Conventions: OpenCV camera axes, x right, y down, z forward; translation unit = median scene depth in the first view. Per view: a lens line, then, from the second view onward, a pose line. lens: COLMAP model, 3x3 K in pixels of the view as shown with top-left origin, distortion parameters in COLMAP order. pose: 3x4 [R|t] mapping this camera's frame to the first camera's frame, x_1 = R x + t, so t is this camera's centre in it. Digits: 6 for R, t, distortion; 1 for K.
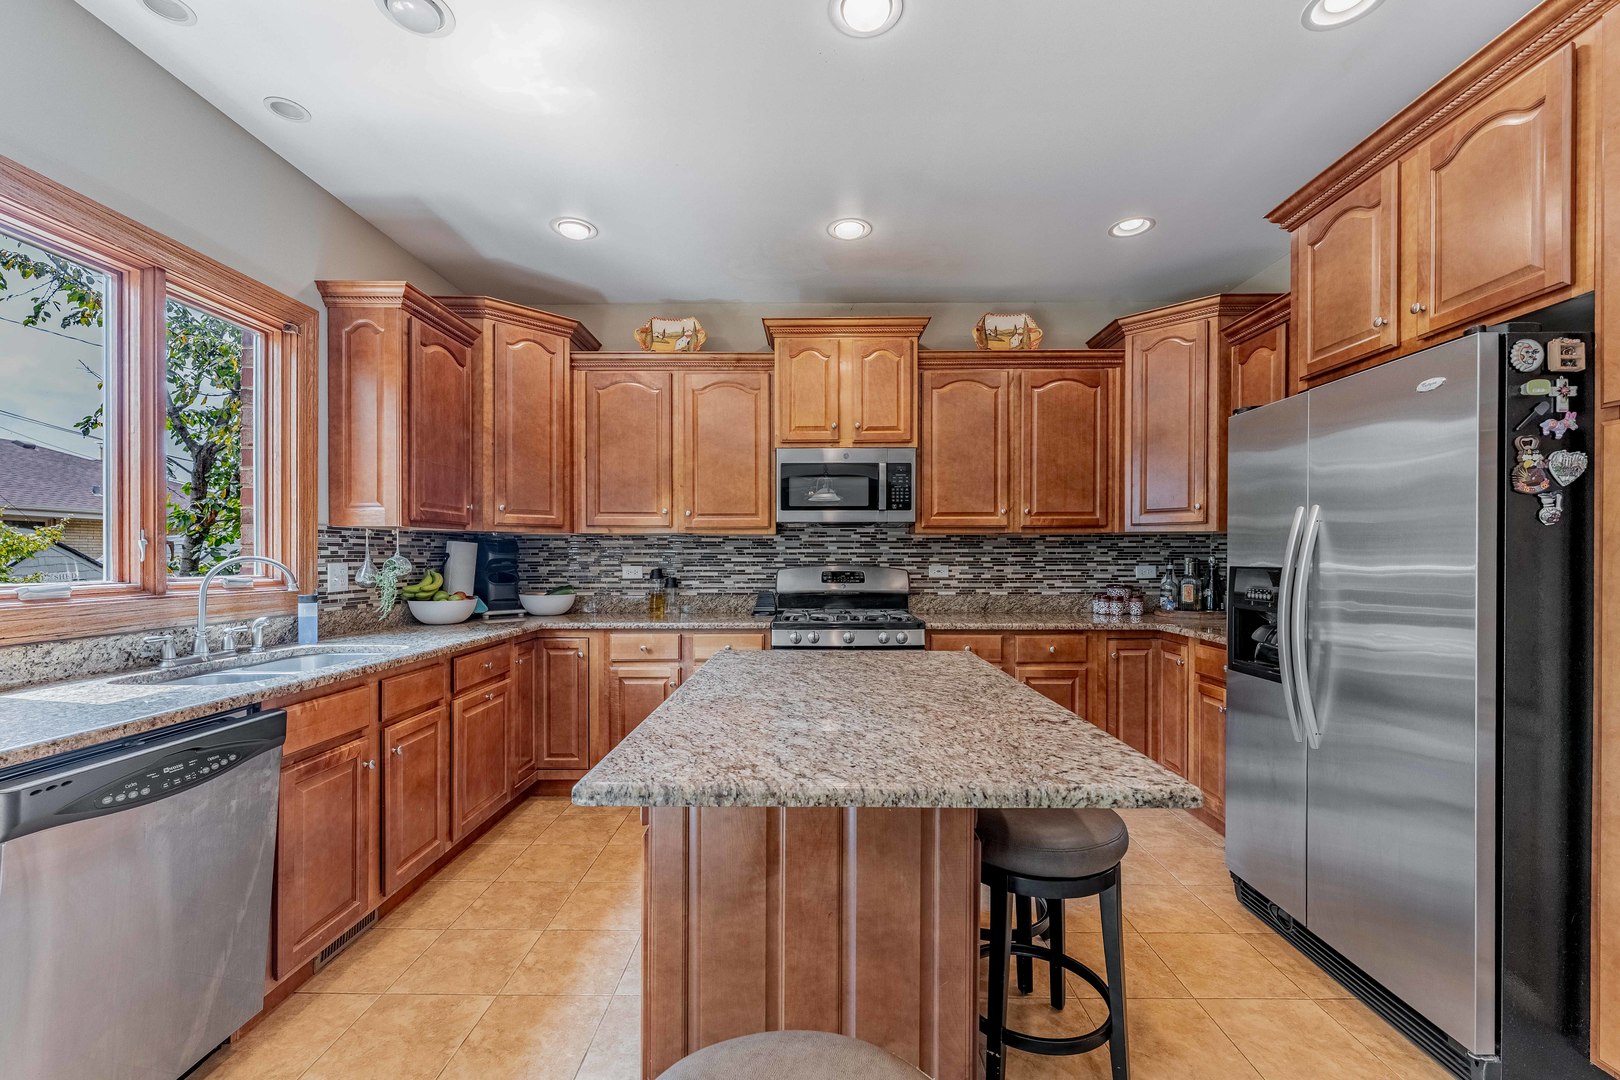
lens RADIAL K [[676.7, 0, 823.5], [0, 676.7, 563.7], [0, 0, 1]] dist [-0.001399, -0.000187]
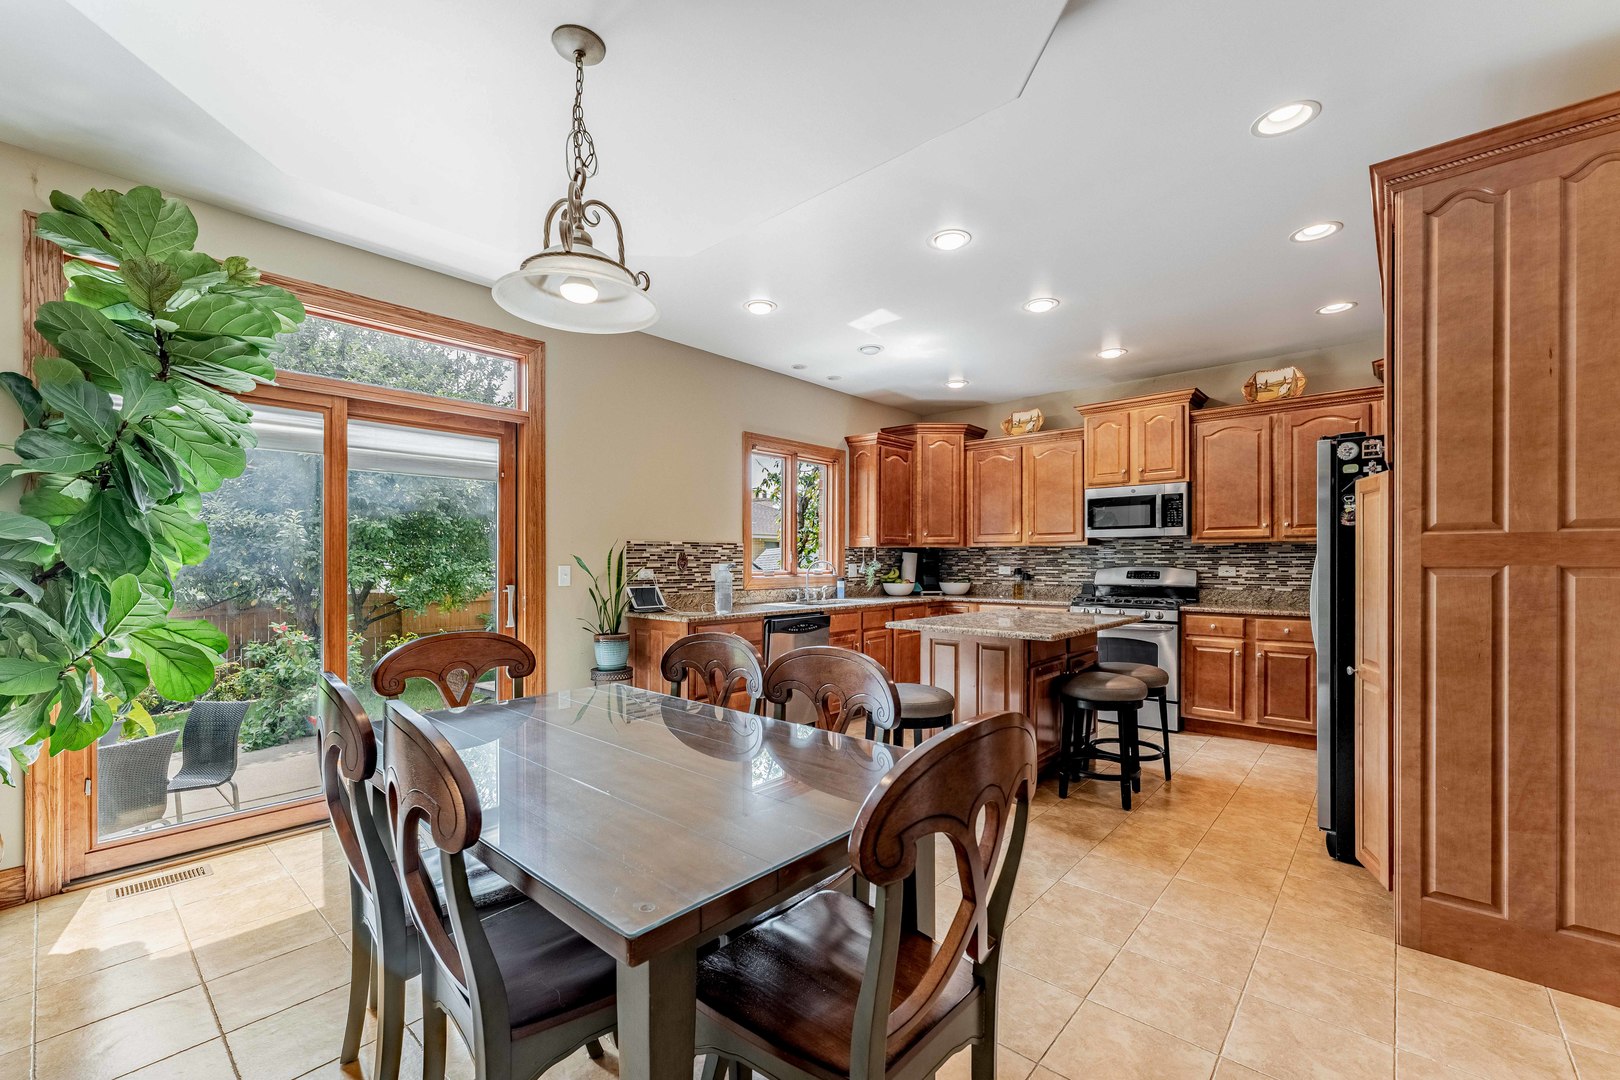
lens RADIAL K [[676.7, 0, 810.2], [0, 676.7, 555.8], [0, 0, 1]] dist [-0.001399, -0.000187]
pose [[0.749110, -0.006231, -0.662416, 0.474306], [-0.004677, 0.999881, -0.014694, 0.004690], [0.662429, 0.014106, 0.748992, -0.550308]]
